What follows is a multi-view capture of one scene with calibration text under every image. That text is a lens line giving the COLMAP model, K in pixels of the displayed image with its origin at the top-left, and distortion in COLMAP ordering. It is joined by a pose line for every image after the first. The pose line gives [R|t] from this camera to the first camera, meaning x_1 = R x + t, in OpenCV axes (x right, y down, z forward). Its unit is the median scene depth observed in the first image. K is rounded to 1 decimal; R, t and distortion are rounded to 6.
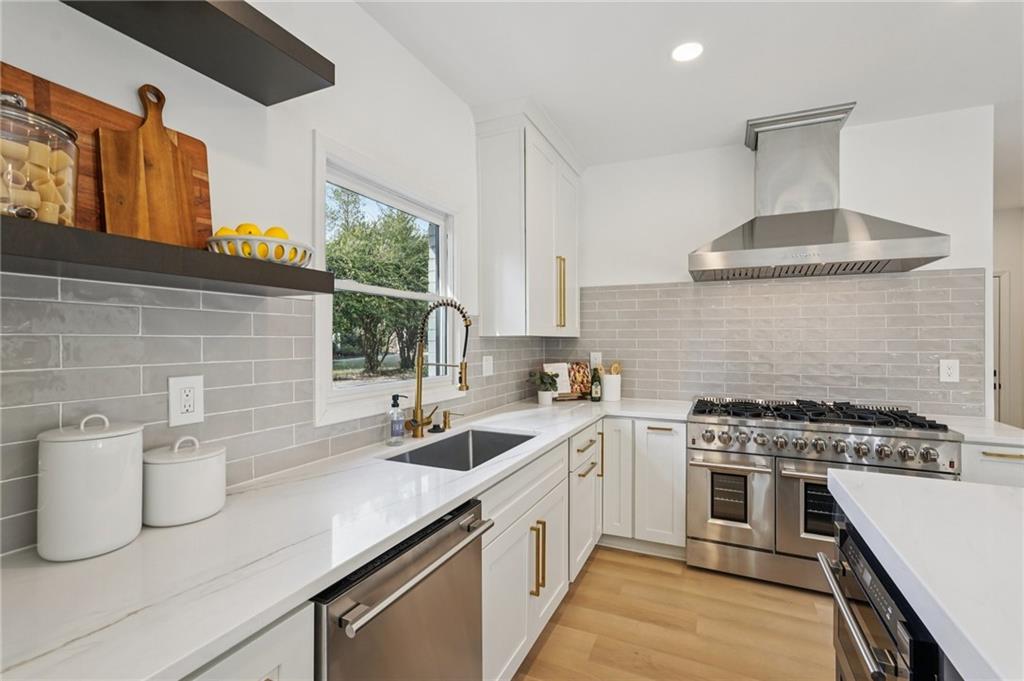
lens RADIAL K [[455.0, 0, 512.2], [0, 455.0, 340.2], [0, 0, 1]] dist [-0.009367, 0.005619]
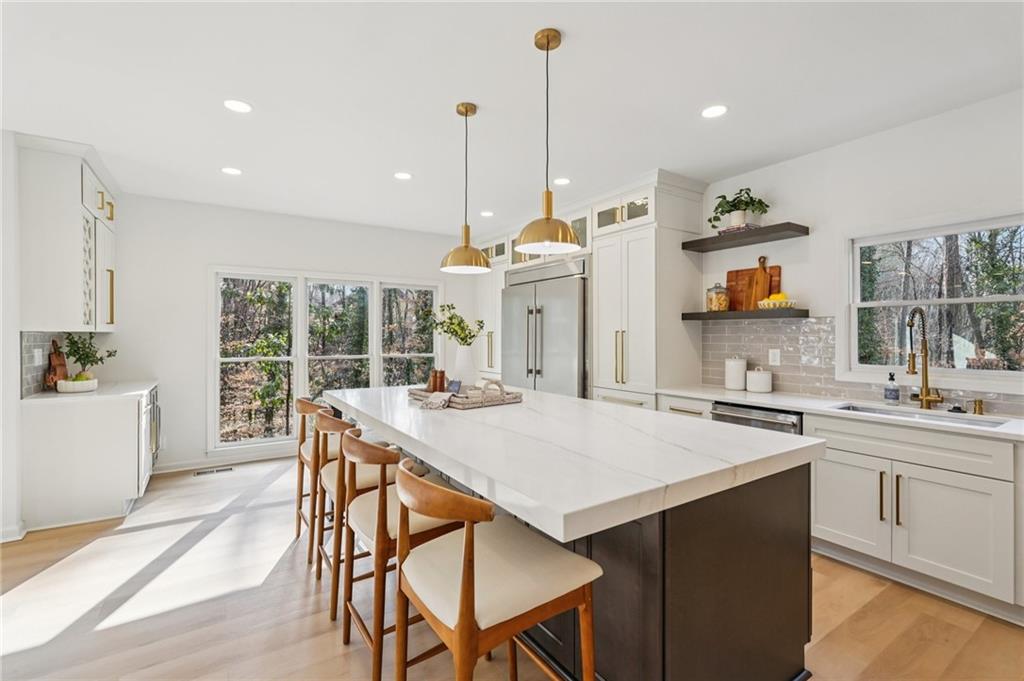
lens RADIAL K [[455.0, 0, 518.6], [0, 455.0, 336.2], [0, 0, 1]] dist [-0.009367, 0.005619]
pose [[-0.510511, 0.004280, -0.859861, 1.185404], [-0.000693, 0.999985, 0.005389, -0.007392], [0.859871, 0.003347, -0.510500, 0.488913]]
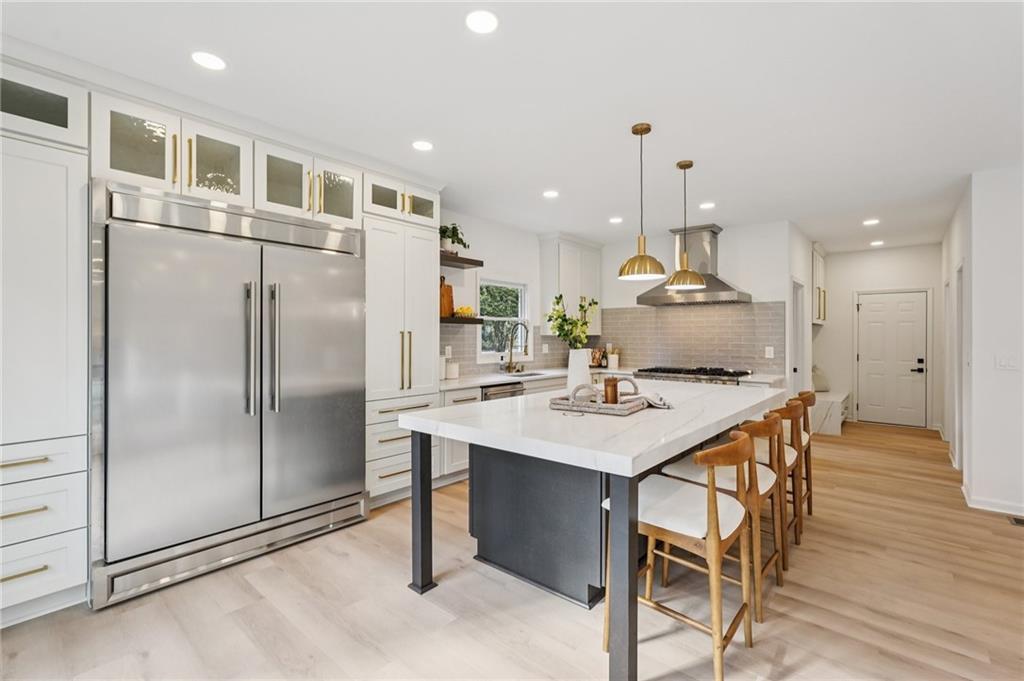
lens RADIAL K [[455.0, 0, 511.5], [0, 455.0, 338.7], [0, 0, 1]] dist [-0.009367, 0.005619]
pose [[0.961689, 0.002138, -0.274133, 0.406209], [-0.000816, 0.999987, 0.004936, -0.002066], [0.274140, -0.004524, 0.961679, -1.204944]]
